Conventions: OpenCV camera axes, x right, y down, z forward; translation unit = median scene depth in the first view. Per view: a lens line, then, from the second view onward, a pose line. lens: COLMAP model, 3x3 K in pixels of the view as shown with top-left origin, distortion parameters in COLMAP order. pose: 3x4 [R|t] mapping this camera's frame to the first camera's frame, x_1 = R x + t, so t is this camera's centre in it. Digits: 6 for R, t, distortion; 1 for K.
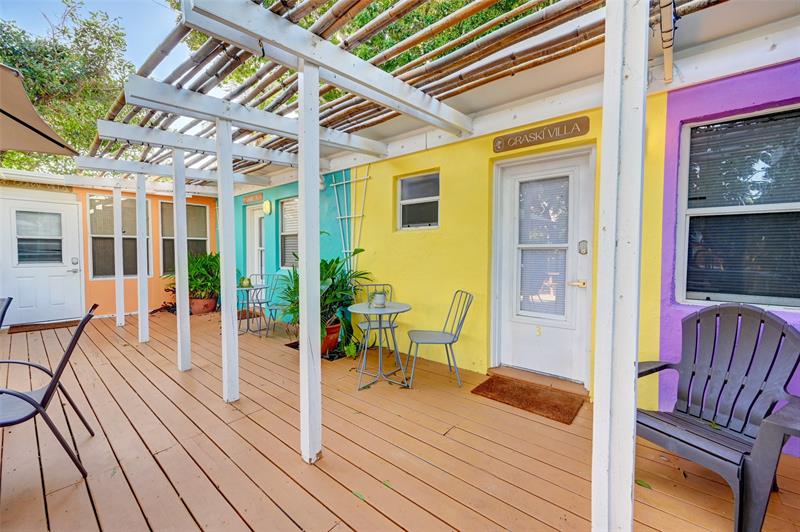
lens RADIAL K [[319.9, 0, 404.8], [0, 319.9, 257.6], [0, 0, 1]] dist [-0.000567, 0.000830]
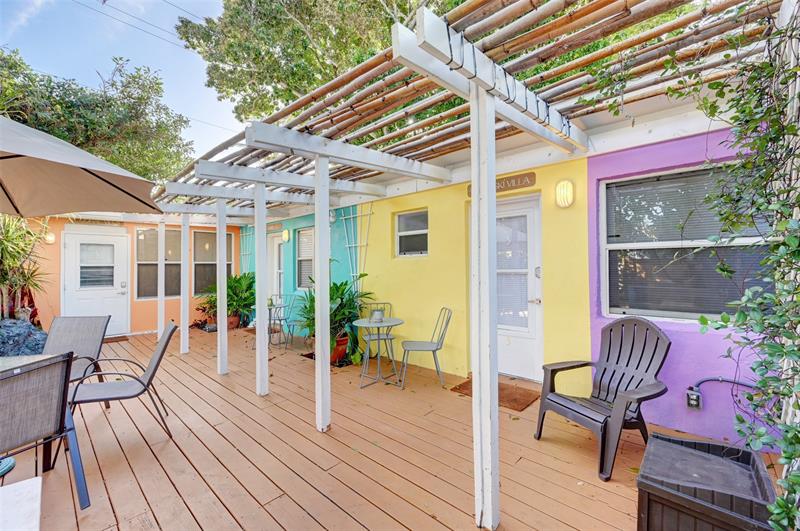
lens RADIAL K [[319.9, 0, 405.7], [0, 319.9, 256.3], [0, 0, 1]] dist [-0.000567, 0.000830]
pose [[0.999304, -0.014080, -0.034533, 0.073409], [0.012168, 0.998413, -0.054980, -0.028881], [0.035252, 0.054521, 0.997890, -0.244514]]
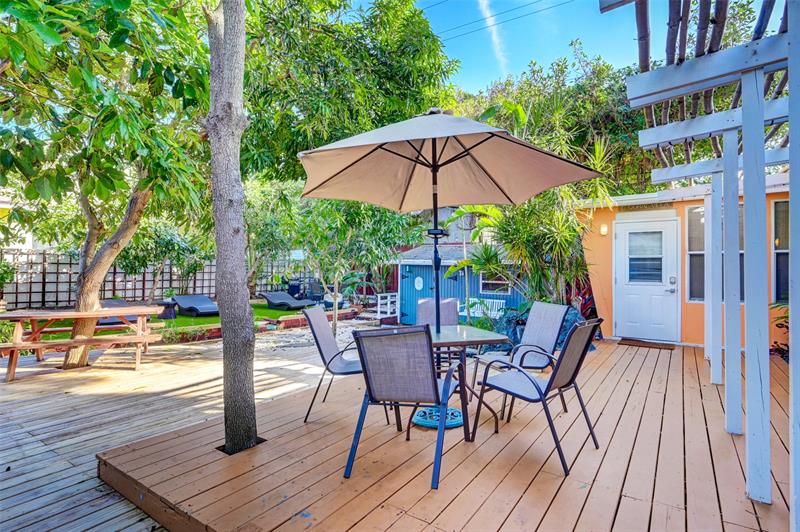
lens RADIAL K [[409.8, 0, 395.0], [0, 409.8, 269.1], [0, 0, 1]] dist [-0.014772, 0.000732]
pose [[0.084471, -0.002497, -0.996423, 0.165720], [-0.023592, 0.999712, -0.004505, 0.003392], [0.996147, 0.023888, 0.084388, 0.153024]]
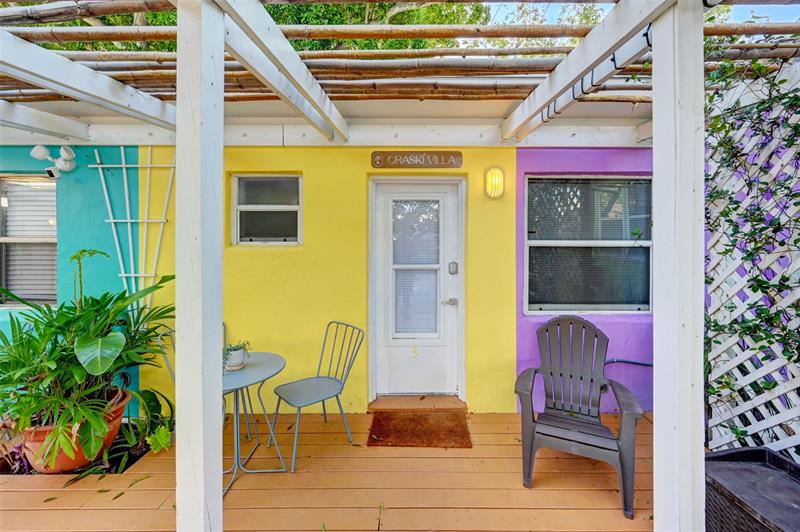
lens RADIAL K [[319.9, 0, 419.1], [0, 319.9, 236.7], [0, 0, 1]] dist [-0.000567, 0.000830]
pose [[0.772753, 0.005002, 0.634687, -0.200402], [0.014373, 0.999575, -0.025378, -0.100679], [-0.634544, 0.028734, 0.772352, 0.201332]]
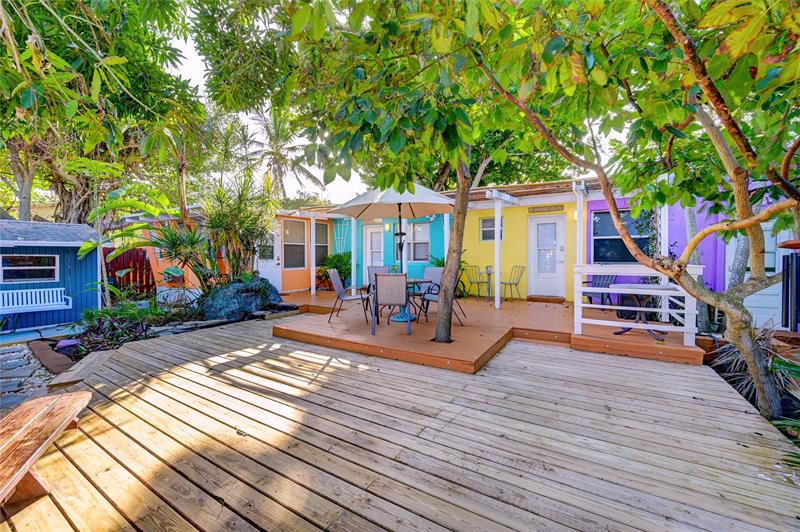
lens RADIAL K [[319.9, 0, 401.9], [0, 319.9, 256.0], [0, 0, 1]] dist [-0.000567, 0.000830]
pose [[0.989376, -0.007269, 0.145195, -1.128731], [0.009834, 0.999808, -0.016952, 0.061037], [-0.145044, 0.018199, 0.989258, -1.437775]]
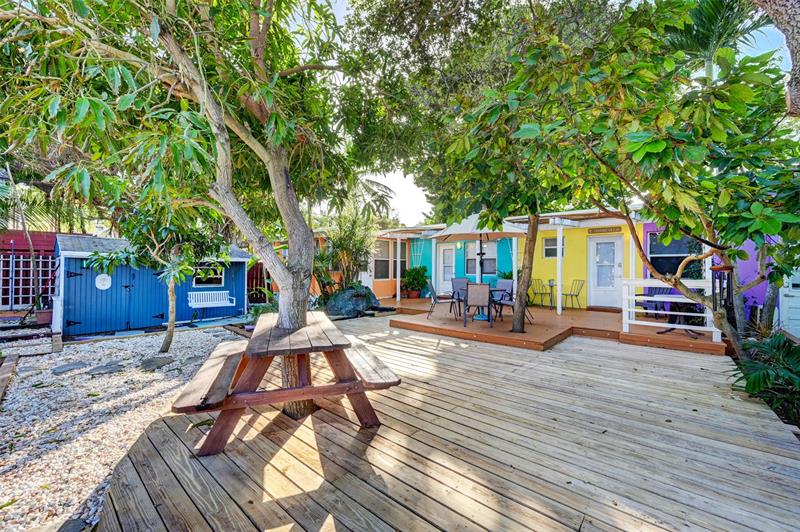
lens RADIAL K [[319.9, 0, 402.3], [0, 319.9, 266.0], [0, 0, 1]] dist [-0.000567, 0.000830]
pose [[0.999843, 0.000184, -0.017705, -1.417253], [-0.000665, 0.999631, -0.027140, 0.061509], [0.017693, 0.027147, 0.999475, -2.035540]]
